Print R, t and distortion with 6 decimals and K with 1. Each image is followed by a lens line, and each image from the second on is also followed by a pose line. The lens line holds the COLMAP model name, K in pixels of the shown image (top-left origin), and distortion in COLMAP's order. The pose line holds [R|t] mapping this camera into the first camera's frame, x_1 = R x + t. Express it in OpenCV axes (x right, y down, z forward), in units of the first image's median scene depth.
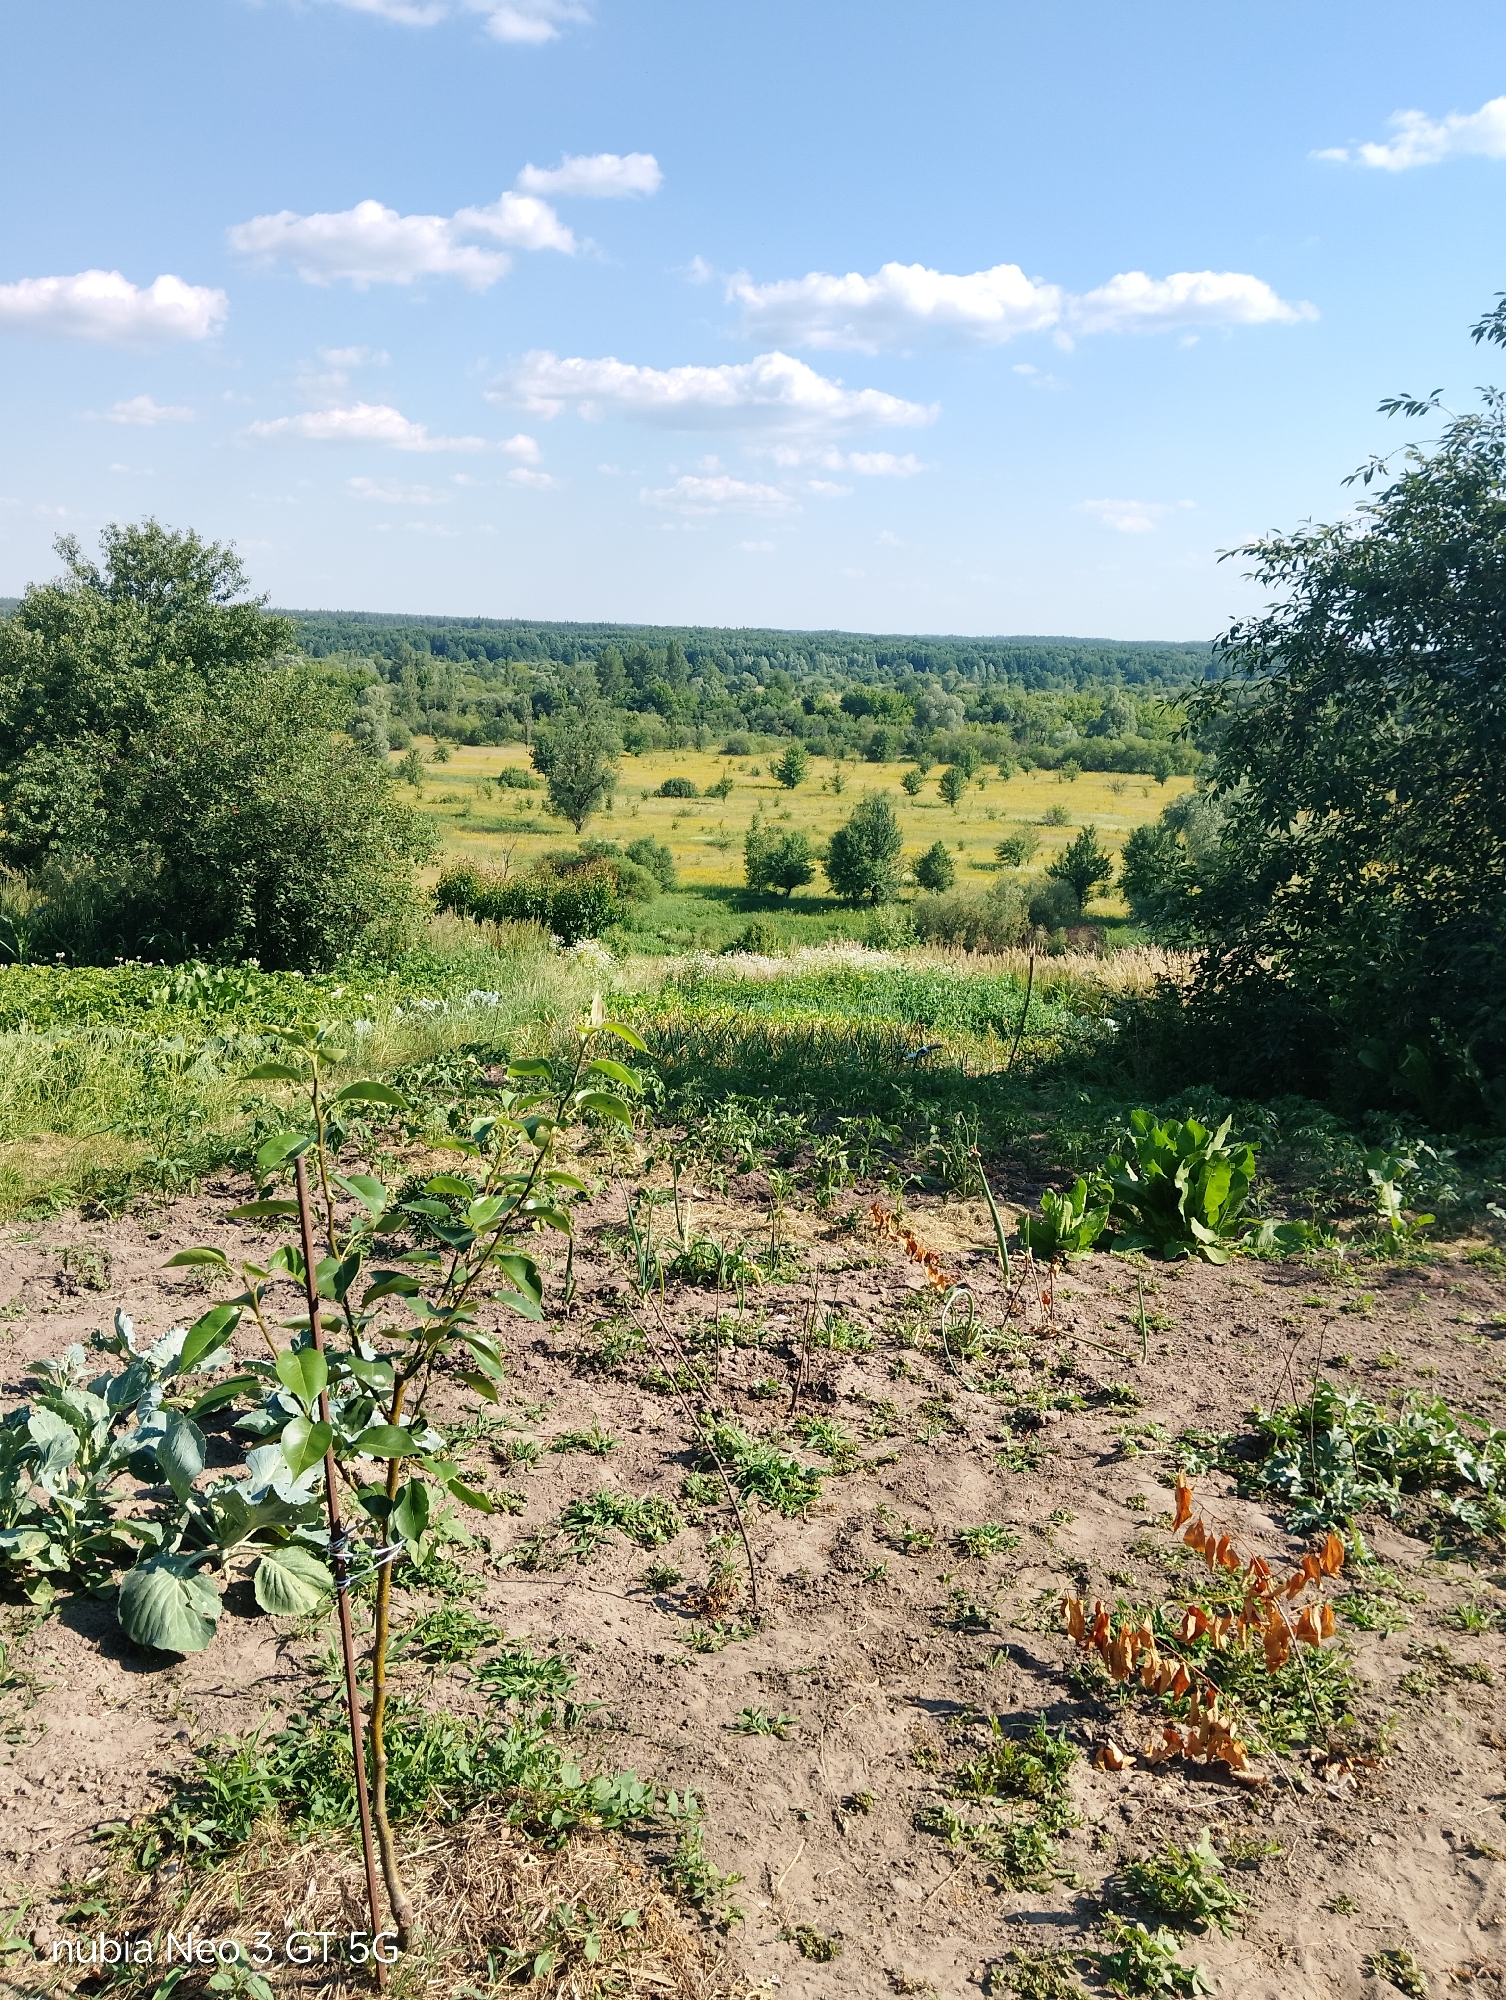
lens RADIAL K [[1437.0, 0, 746.6], [0, 1437.0, 911.4], [0, 0, 1]] dist [0.030661, -0.071607]
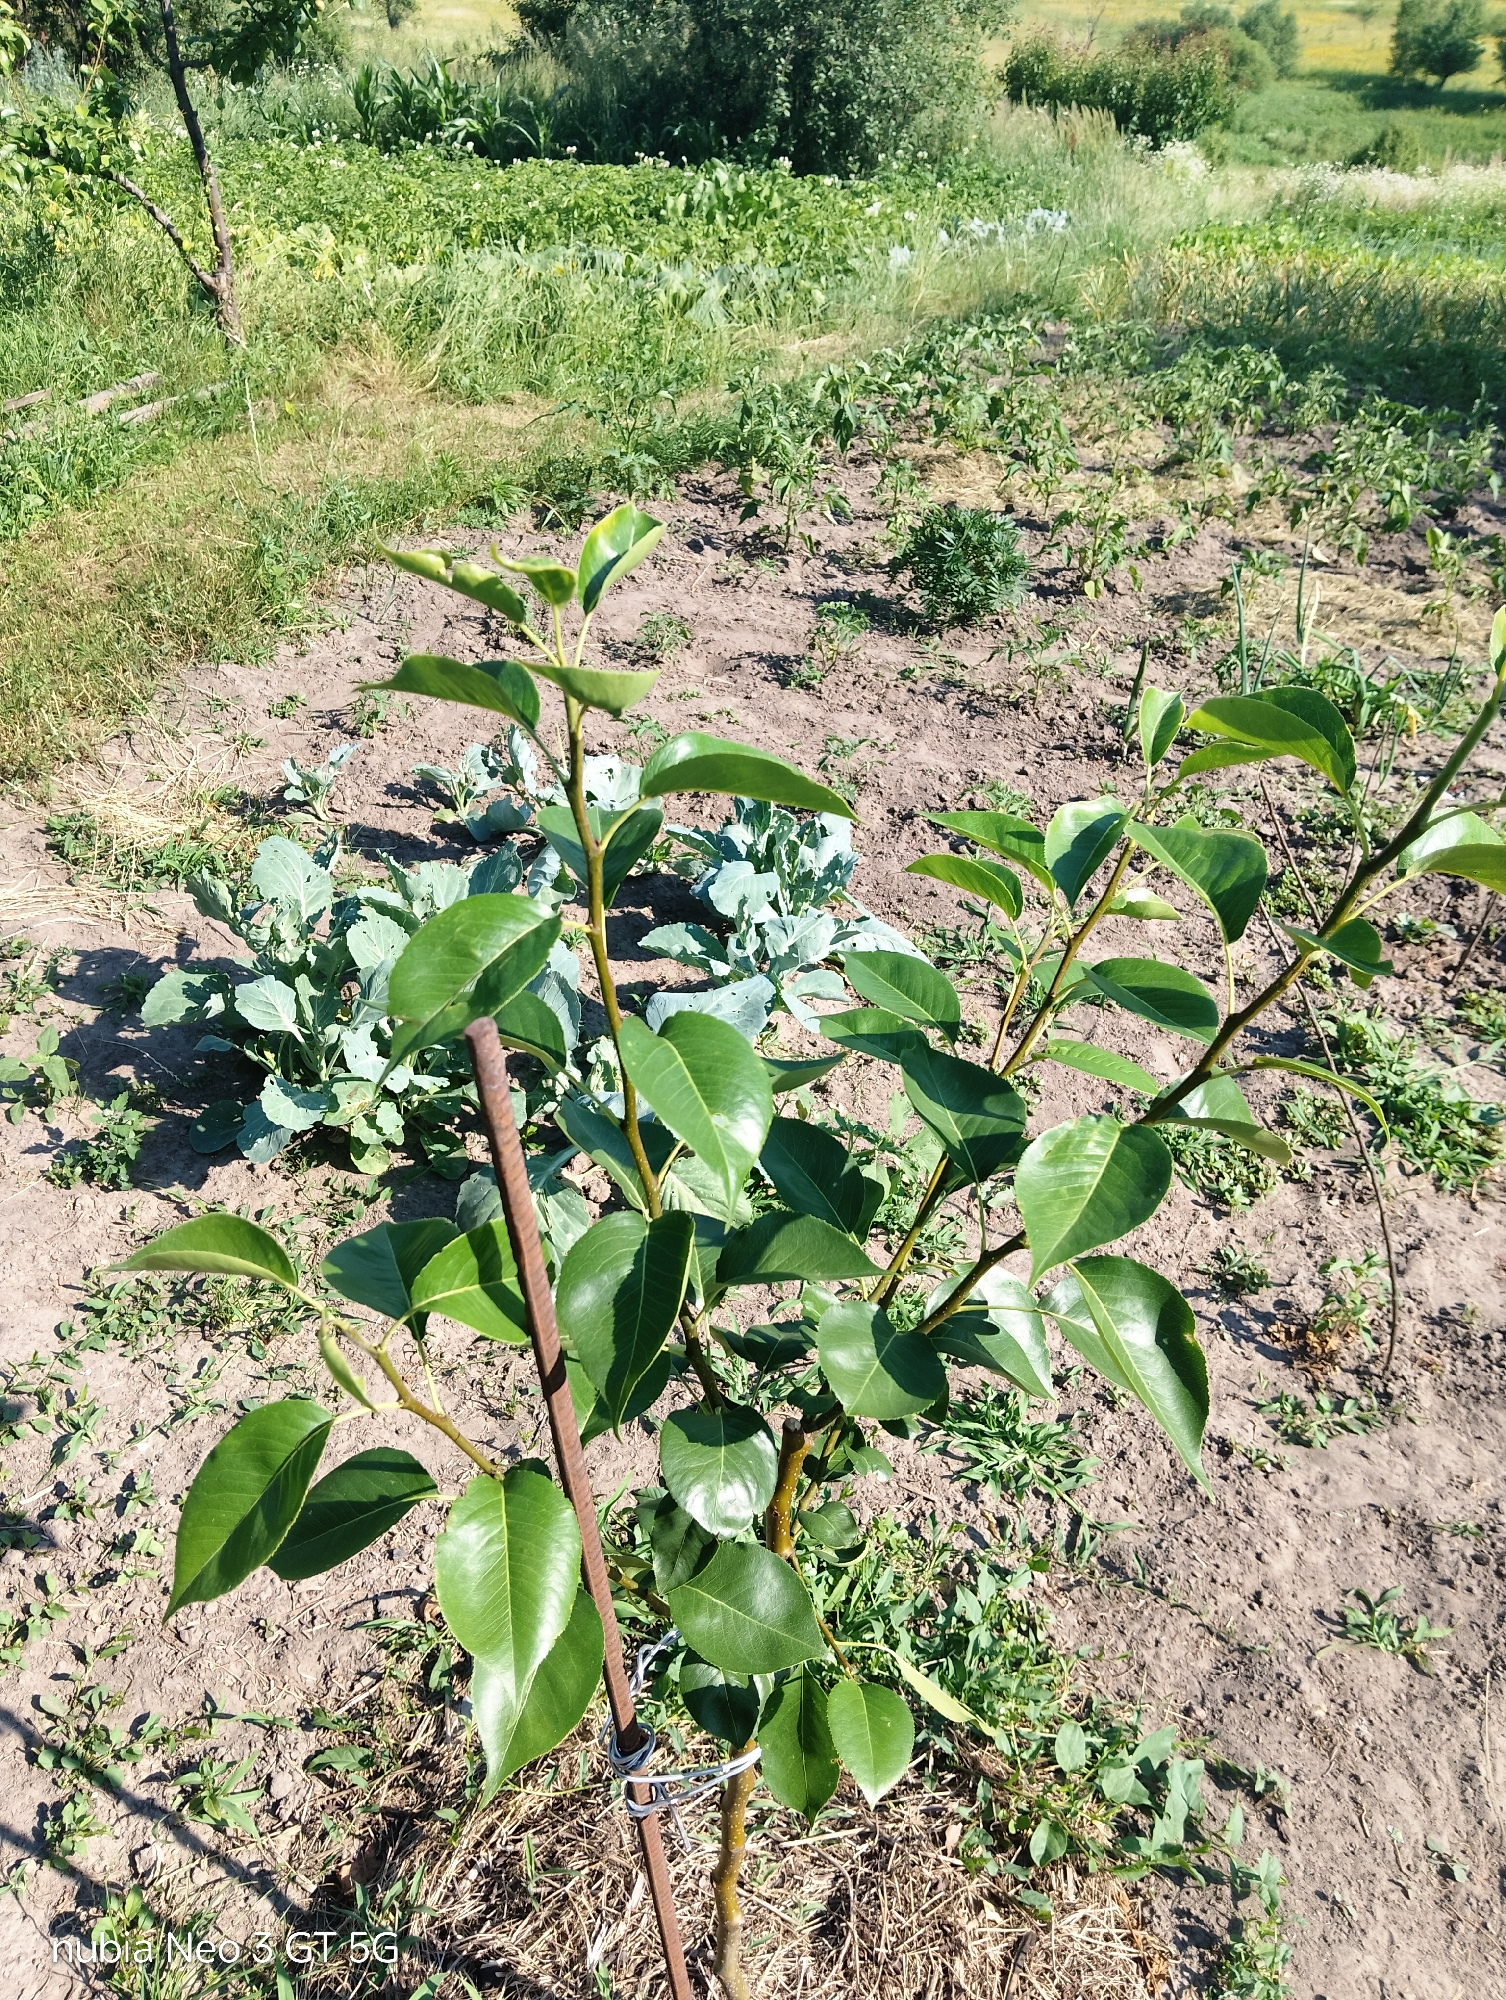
lens RADIAL K [[1437.0, 0, 746.6], [0, 1437.0, 911.4], [0, 0, 1]] dist [0.030661, -0.071607]
pose [[0.933896, 0.187493, -0.304442, -0.049961], [-0.013793, 0.869736, 0.493324, -0.000664], [0.357279, -0.456514, 0.814829, 0.235450]]
